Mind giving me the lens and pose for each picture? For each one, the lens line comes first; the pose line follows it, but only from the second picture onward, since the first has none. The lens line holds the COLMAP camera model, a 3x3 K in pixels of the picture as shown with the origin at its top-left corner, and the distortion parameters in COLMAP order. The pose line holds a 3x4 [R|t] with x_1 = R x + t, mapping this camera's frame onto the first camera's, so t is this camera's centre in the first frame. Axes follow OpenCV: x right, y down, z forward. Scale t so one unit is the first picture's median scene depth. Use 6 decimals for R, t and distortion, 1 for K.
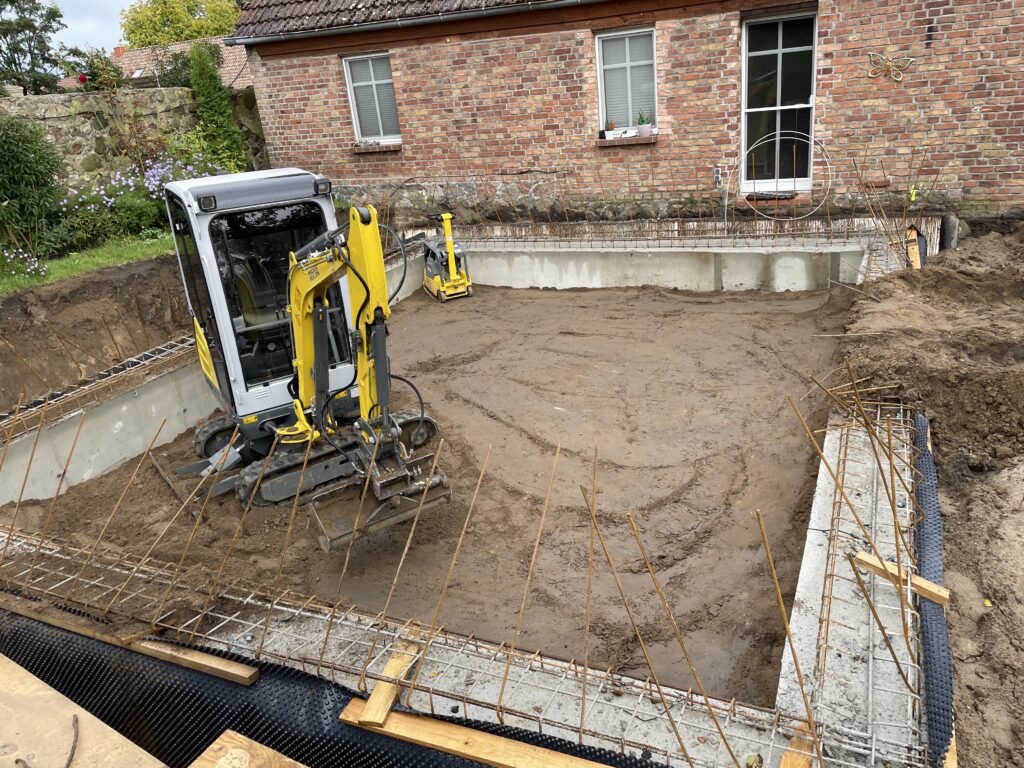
lens RADIAL K [[787.6, 0, 525.9], [0, 787.6, 382.8], [0, 0, 1]] dist [0.078020, -0.101301]
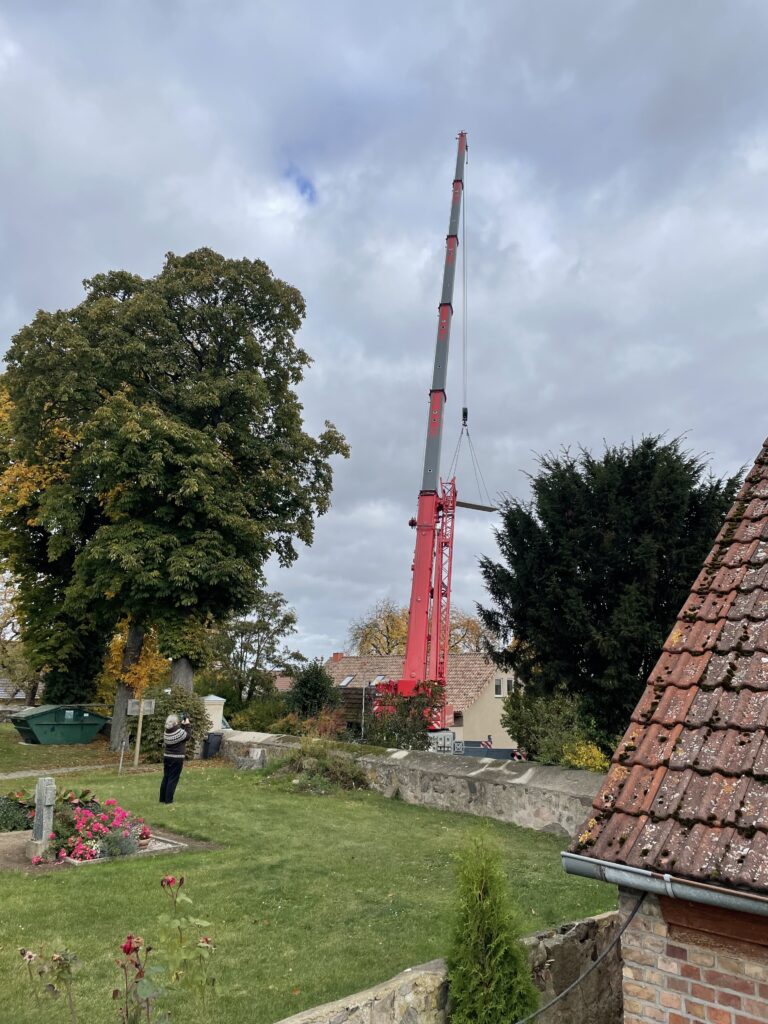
lens RADIAL K [[766.5, 0, 384.0], [0, 766.5, 512.0], [0, 0, 1]] dist [0.085113, -0.104398]
pose [[0.923575, 0.020105, -0.382891, -0.078893], [-0.227924, 0.831812, -0.506102, -0.089079], [0.308319, 0.554693, 0.772823, 0.156290]]
